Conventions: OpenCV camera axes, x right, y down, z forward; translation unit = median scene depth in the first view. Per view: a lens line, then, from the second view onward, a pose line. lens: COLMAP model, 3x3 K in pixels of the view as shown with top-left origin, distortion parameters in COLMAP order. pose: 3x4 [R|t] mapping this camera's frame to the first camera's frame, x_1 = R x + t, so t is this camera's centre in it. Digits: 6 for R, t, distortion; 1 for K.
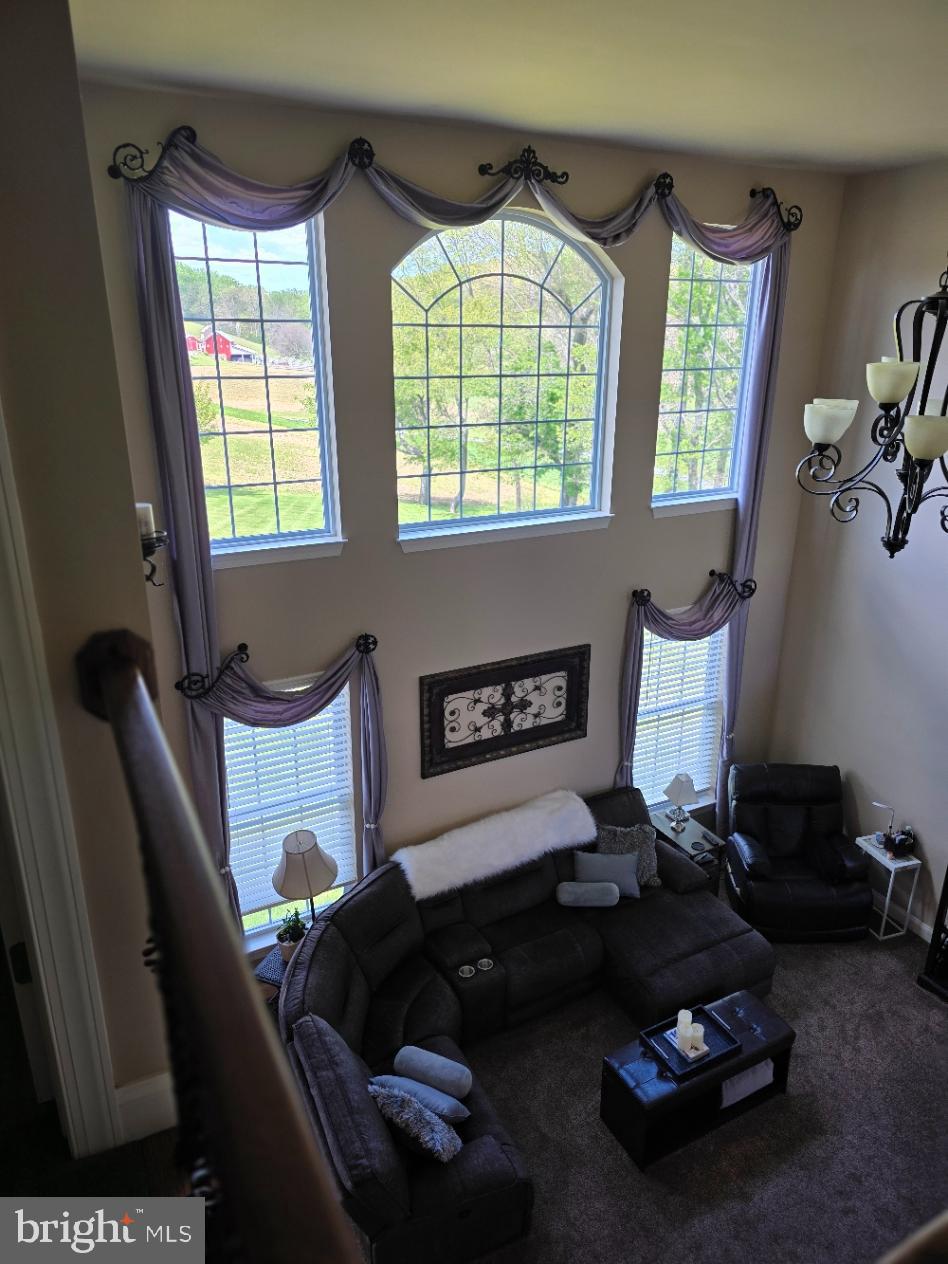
lens RADIAL K [[839.6, 0, 486.4], [0, 839.6, 627.0], [0, 0, 1]] dist [0.062230, -0.047239]
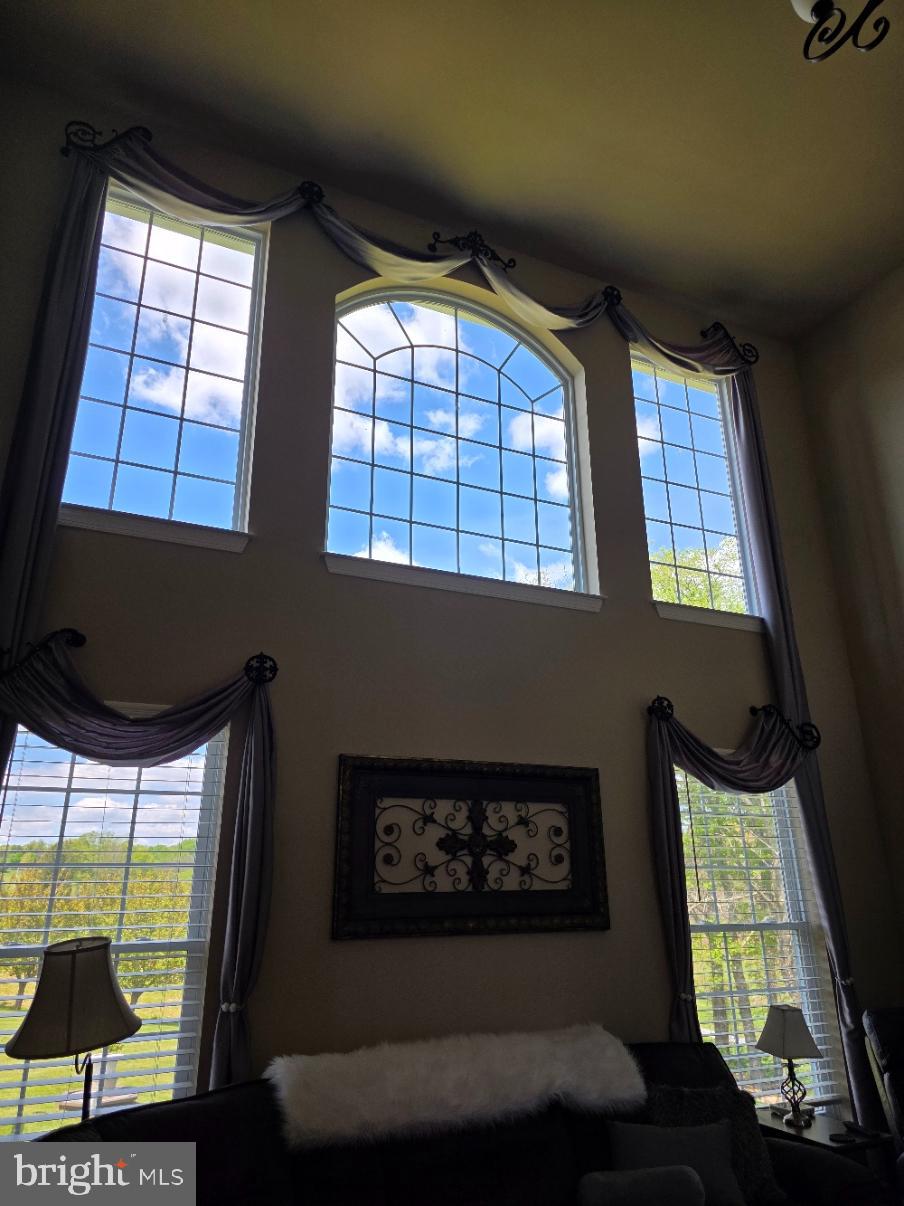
lens RADIAL K [[807.6, 0, 450.6], [0, 807.6, 592.1], [0, 0, 1]] dist [0.063432, -0.064985]
pose [[0.997996, -0.035506, -0.052380, 0.044366], [-0.005603, 0.774926, -0.632027, 0.341991], [0.063031, 0.631054, 0.773174, 0.389974]]
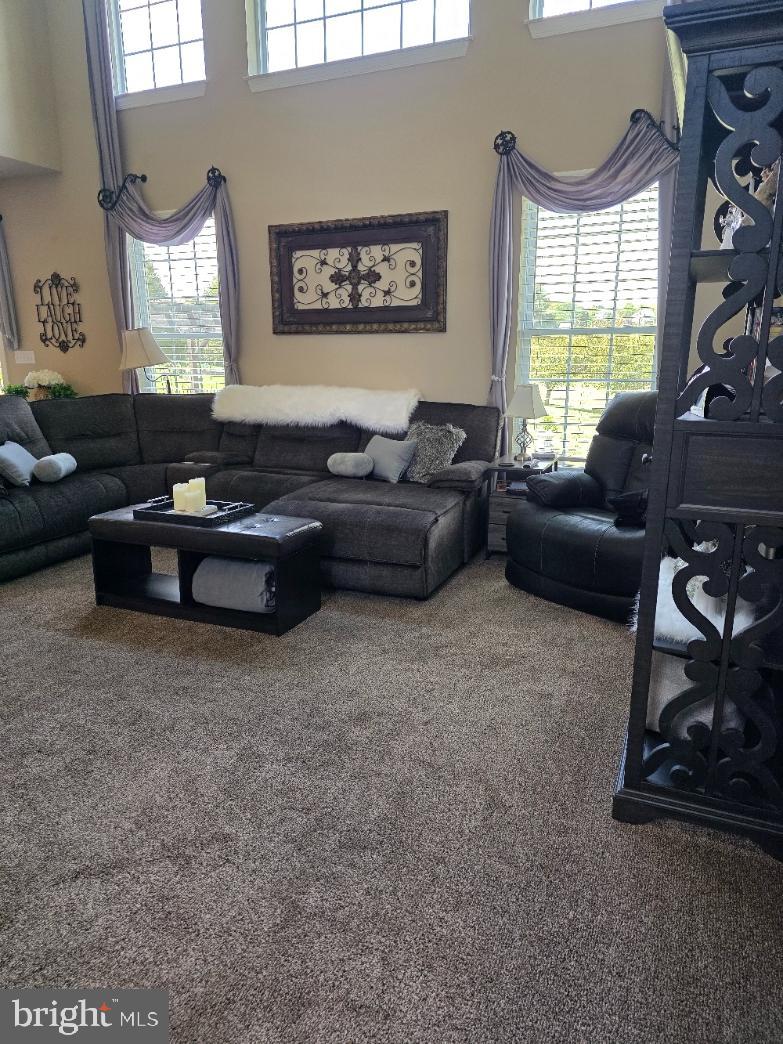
lens RADIAL K [[693.4, 0, 397.0], [0, 693.4, 518.6], [0, 0, 1]] dist [0.062230, -0.047239]
pose [[0.618897, 0.174074, -0.765940, 0.729992], [-0.256172, 0.966548, 0.012673, 0.346270], [0.742524, 0.188369, 0.642787, 0.564224]]
